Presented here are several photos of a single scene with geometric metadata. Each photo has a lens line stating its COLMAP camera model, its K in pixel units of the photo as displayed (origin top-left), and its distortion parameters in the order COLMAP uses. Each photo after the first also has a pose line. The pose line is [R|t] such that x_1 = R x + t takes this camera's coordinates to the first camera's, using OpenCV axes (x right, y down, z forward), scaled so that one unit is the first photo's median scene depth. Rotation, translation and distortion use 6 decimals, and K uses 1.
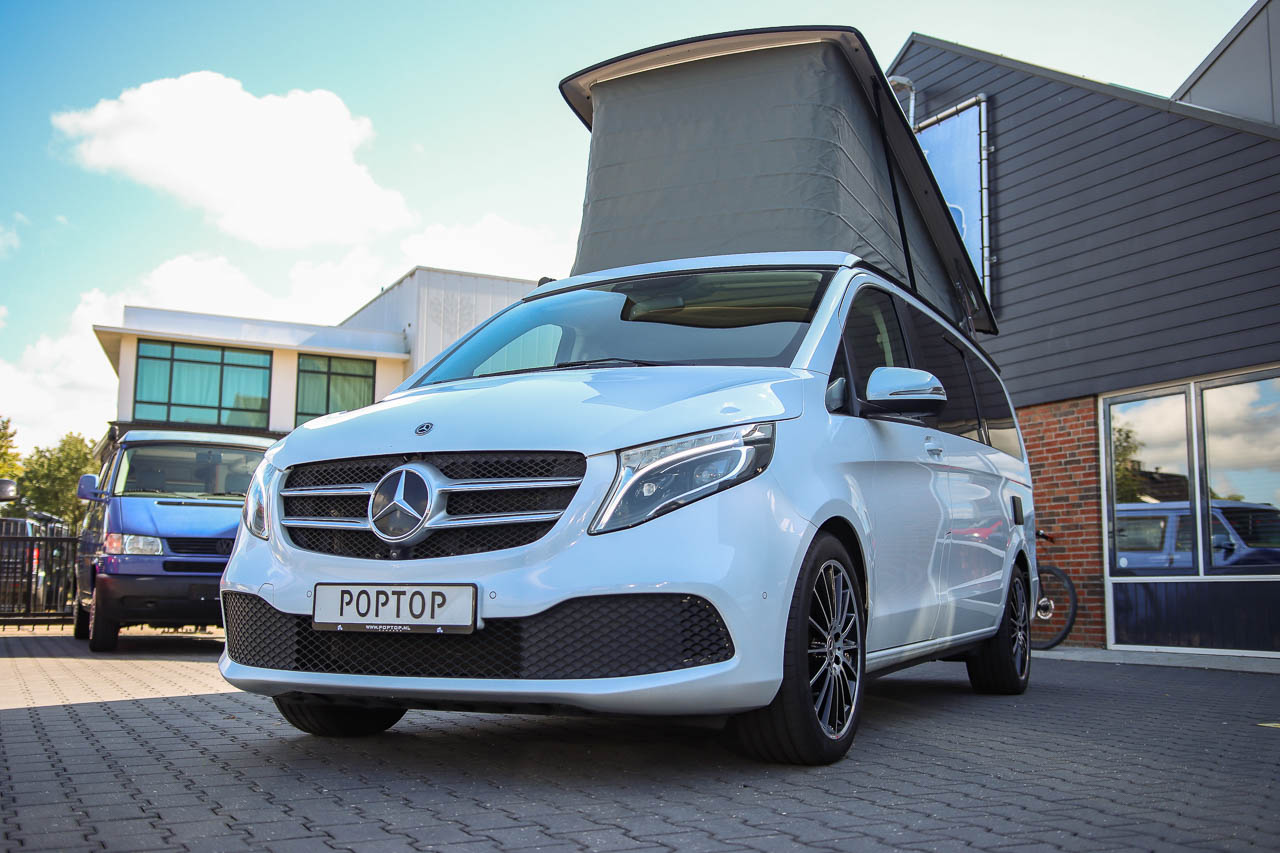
lens RADIAL K [[1291.4, 0, 640.0], [0, 1291.4, 426.5], [0, 0, 1]] dist [-0.003060, 0.000062]
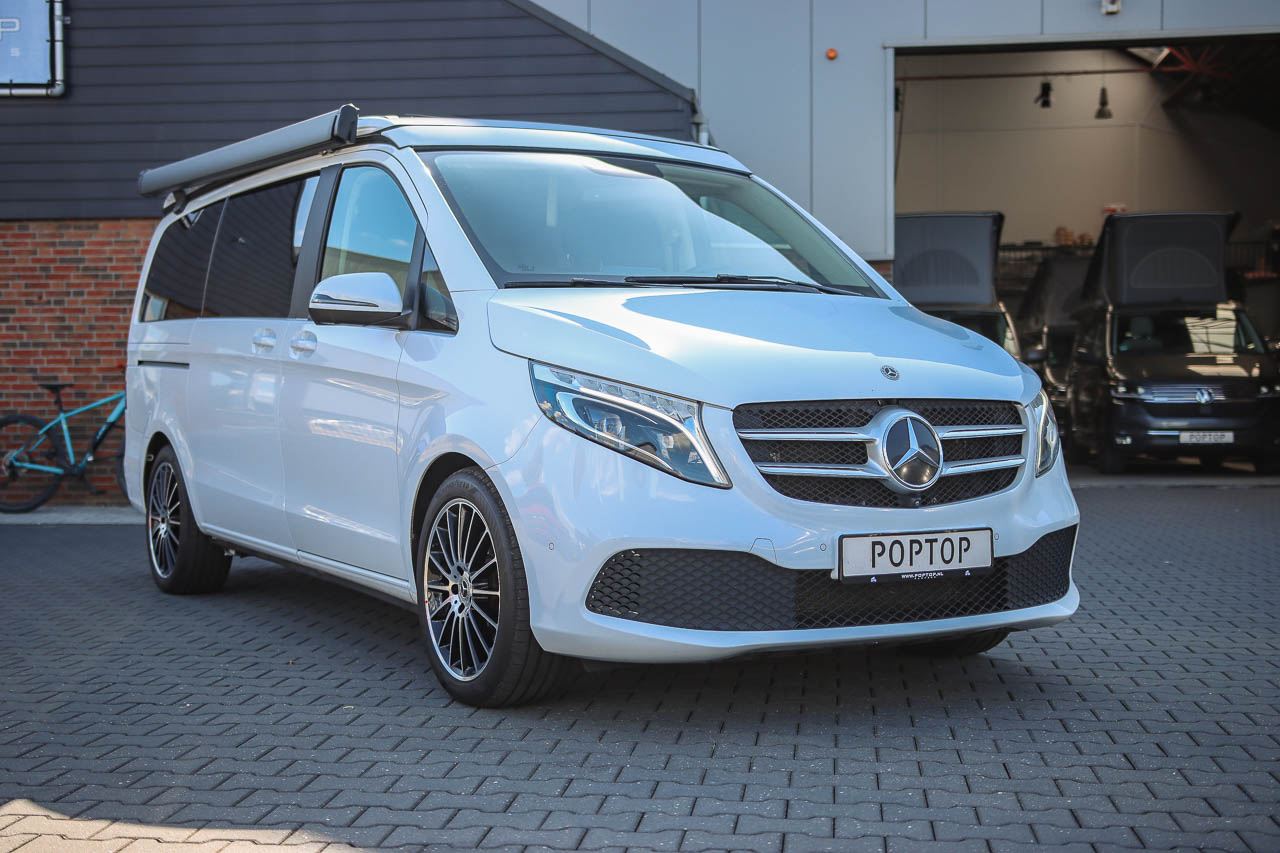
lens RADIAL K [[1696.8, 0, 640.0], [0, 1696.8, 426.5], [0, 0, 1]] dist [0.004800, 0.011438]
pose [[0.556426, -0.022007, 0.830606, -1.407651], [-0.099254, 0.990731, 0.092740, -0.061092], [-0.824948, -0.134044, 0.549084, 0.459639]]
